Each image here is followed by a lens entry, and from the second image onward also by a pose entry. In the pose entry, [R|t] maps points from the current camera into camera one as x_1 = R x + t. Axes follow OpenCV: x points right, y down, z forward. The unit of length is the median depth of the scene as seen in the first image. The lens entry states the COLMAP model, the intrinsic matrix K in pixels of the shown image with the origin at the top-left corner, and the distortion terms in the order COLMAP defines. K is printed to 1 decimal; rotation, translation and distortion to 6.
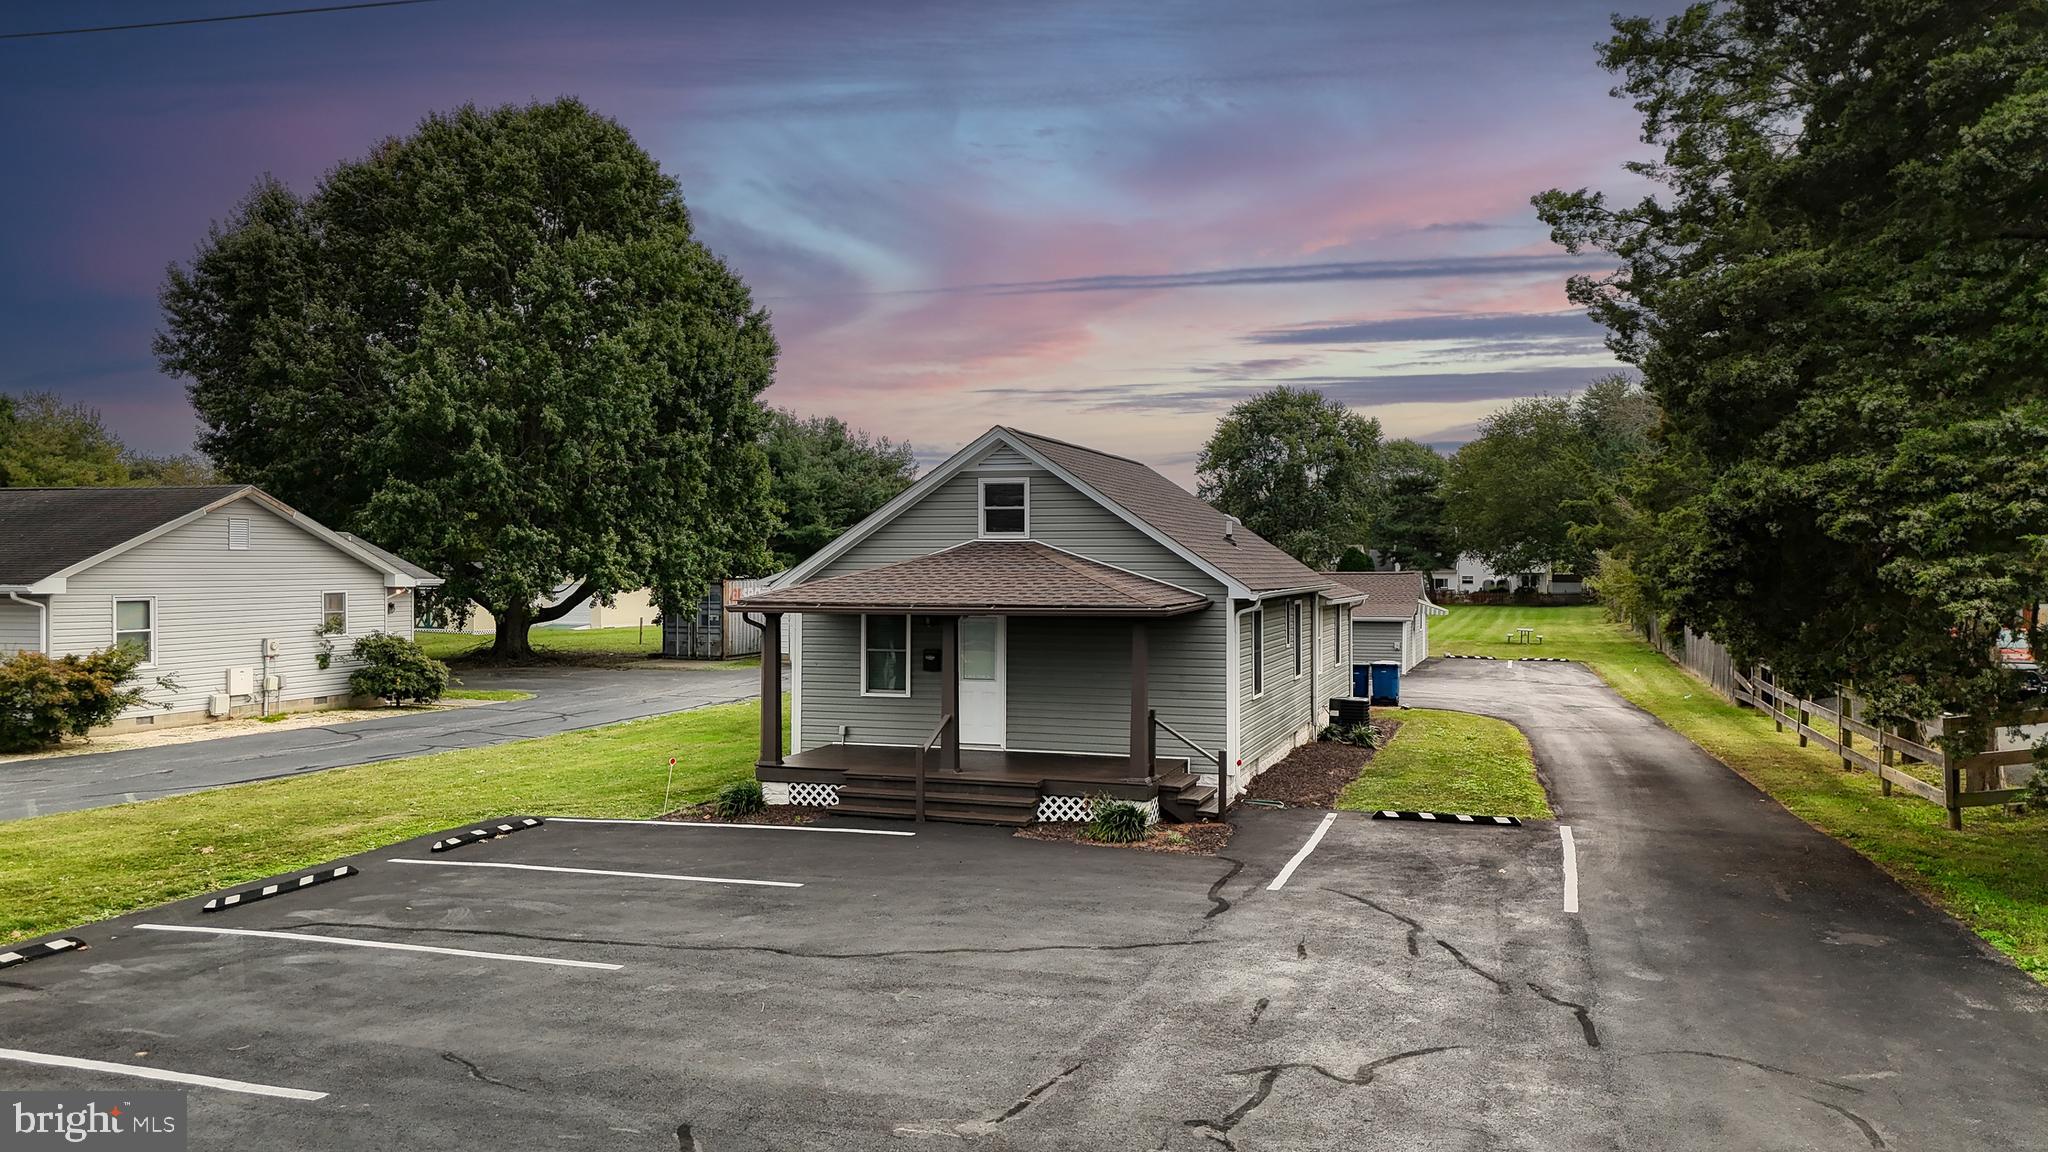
lens RADIAL K [[1608.3, 0, 1024.0], [0, 1608.3, 576.0], [0, 0, 1]] dist [-0.002052, -0.105997]
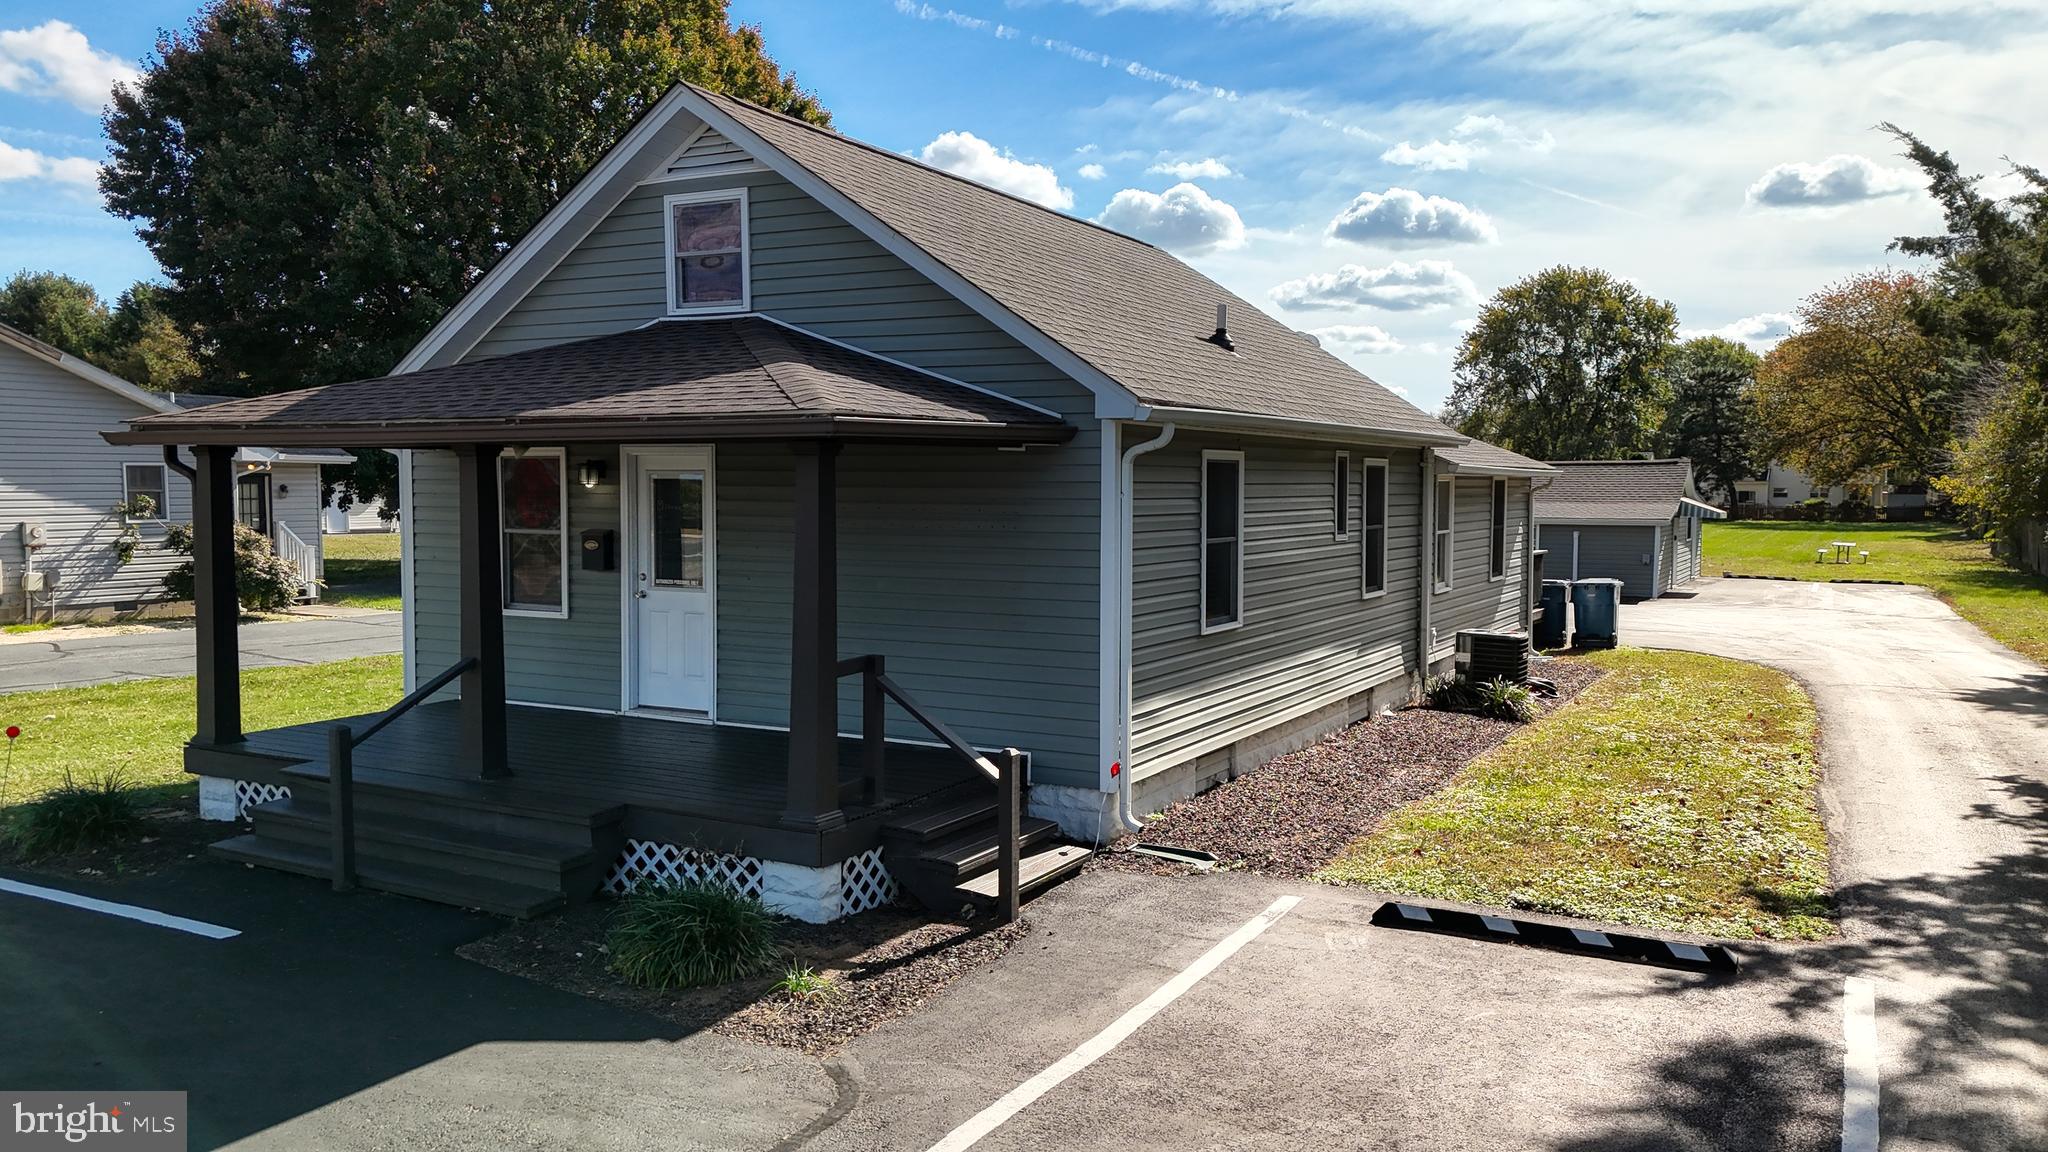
lens RADIAL K [[1537.2, 0, 1023.6], [0, 1537.2, 606.5], [0, 0, 1]] dist [0.047358, -0.095667]
pose [[0.981771, 0.019348, -0.189083, 0.095462], [-0.005866, 0.997416, 0.071603, 0.018012], [0.189979, -0.069189, 0.979347, 0.279175]]
